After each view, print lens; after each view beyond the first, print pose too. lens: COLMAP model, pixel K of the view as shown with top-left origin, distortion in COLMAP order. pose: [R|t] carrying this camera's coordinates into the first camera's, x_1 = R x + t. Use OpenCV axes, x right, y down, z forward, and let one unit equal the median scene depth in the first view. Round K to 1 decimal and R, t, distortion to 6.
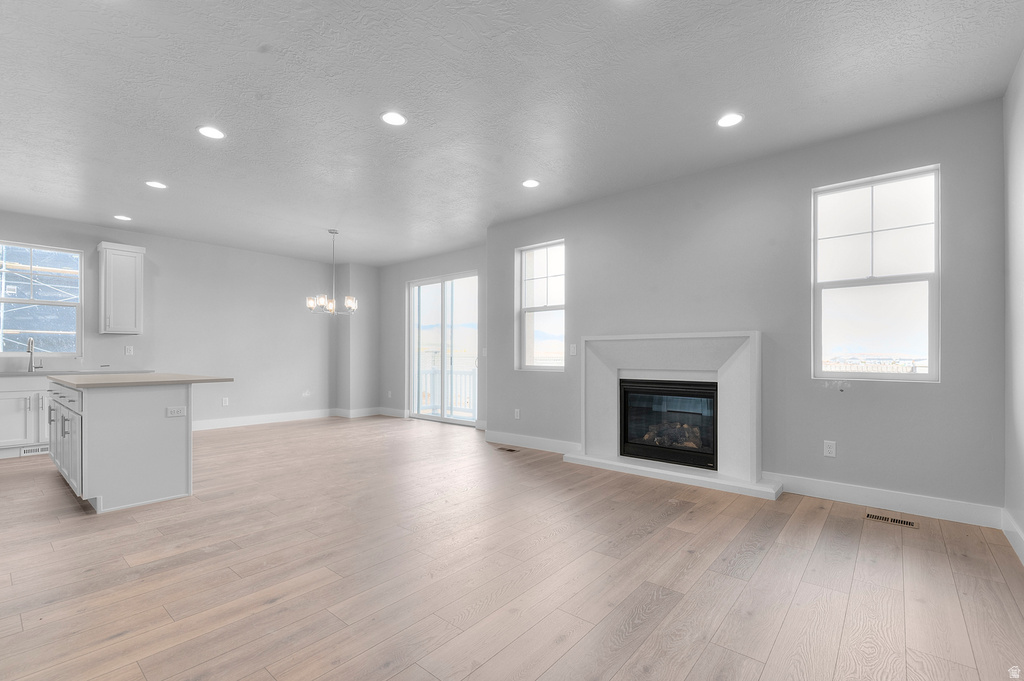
lens RADIAL K [[450.7, 0, 518.6], [0, 450.7, 350.8], [0, 0, 1]] dist [0.008517, 0.000029]
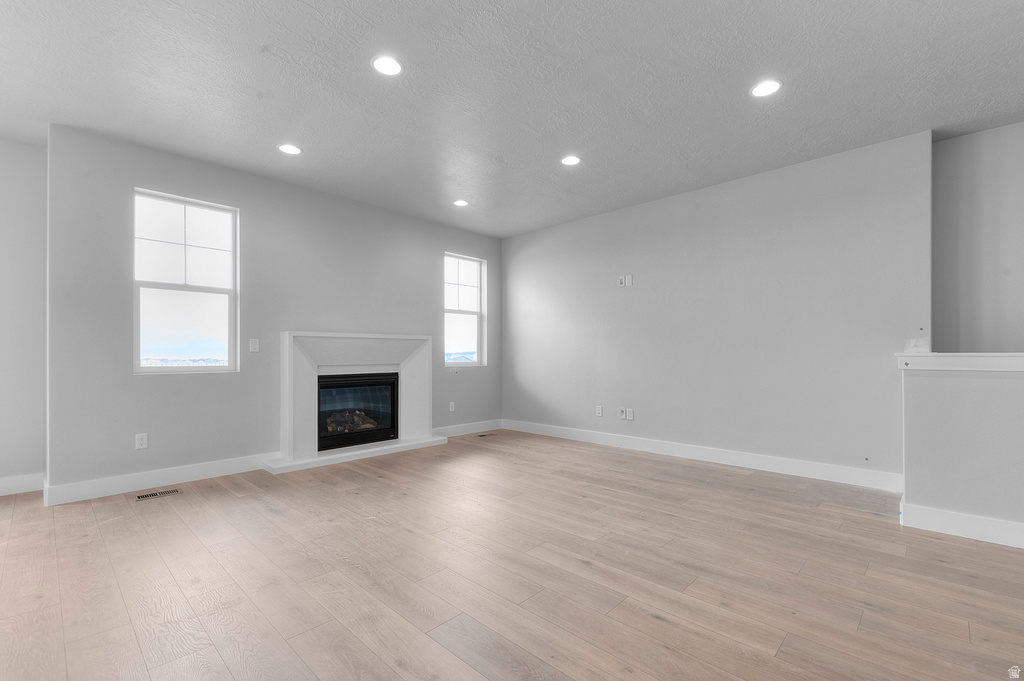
lens RADIAL K [[450.7, 0, 518.6], [0, 450.7, 350.8], [0, 0, 1]] dist [0.008517, 0.000029]
pose [[0.055875, 0.010817, 0.998379, -0.888665], [-0.001899, 0.999941, -0.010727, 0.019905], [-0.998436, -0.001297, 0.055893, 0.584539]]
